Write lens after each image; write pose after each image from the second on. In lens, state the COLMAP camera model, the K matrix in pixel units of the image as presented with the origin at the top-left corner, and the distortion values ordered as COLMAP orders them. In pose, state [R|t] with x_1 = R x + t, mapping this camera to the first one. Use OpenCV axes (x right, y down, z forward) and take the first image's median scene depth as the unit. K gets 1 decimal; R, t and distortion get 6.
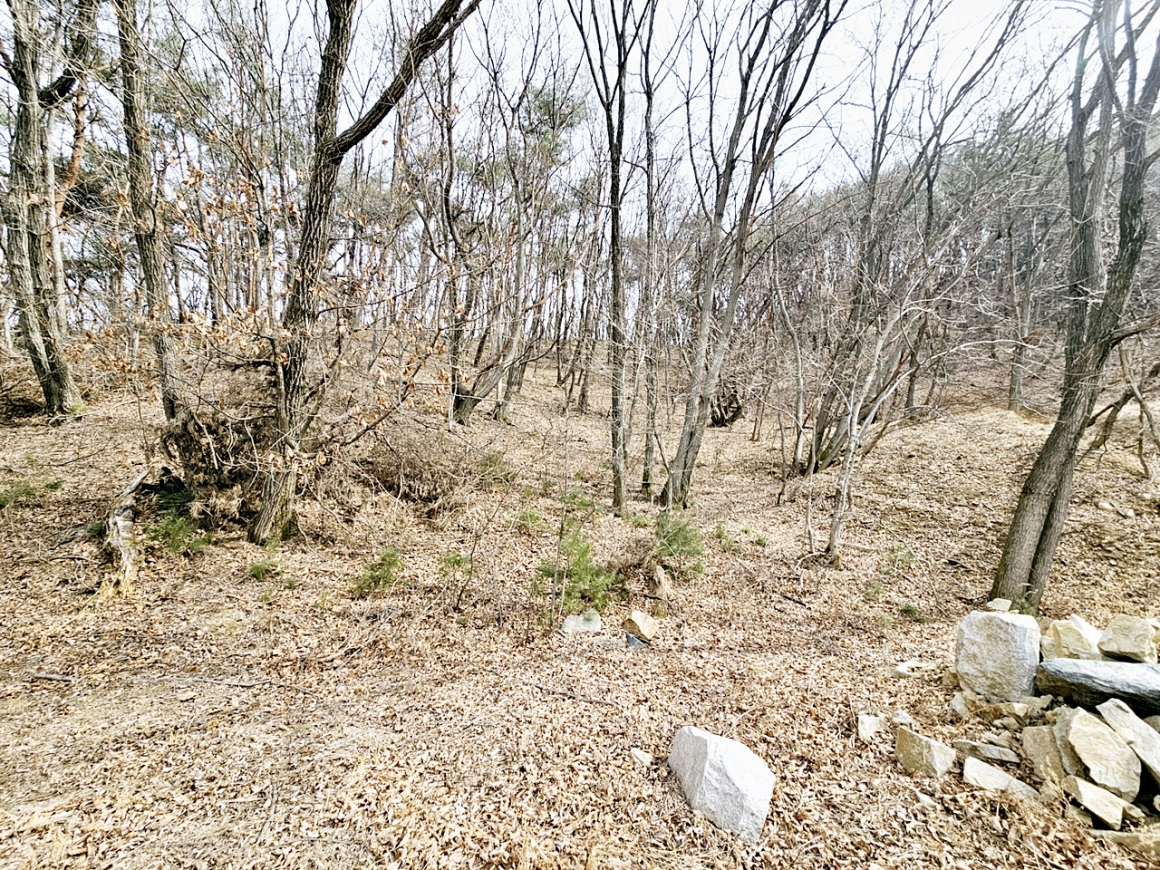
lens RADIAL K [[475.5, 0, 579.5], [0, 475.5, 433.9], [0, 0, 1]] dist [-0.000879, 0.001626]
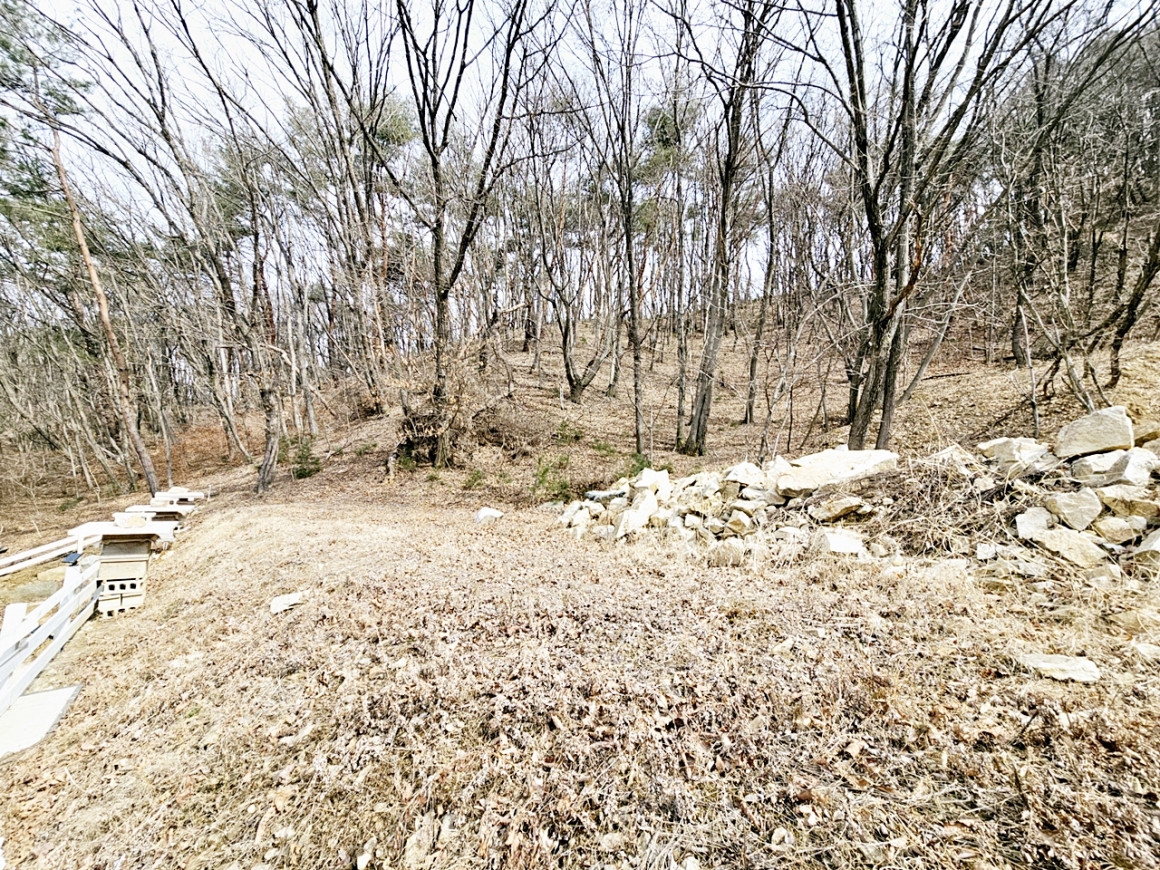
lens RADIAL K [[475.5, 0, 579.5], [0, 475.5, 433.9], [0, 0, 1]] dist [-0.000879, 0.001626]
pose [[0.877461, -0.036705, -0.478242, 1.070163], [0.074746, 0.995351, 0.060748, -0.024010], [0.473789, -0.089051, 0.876125, -0.696813]]
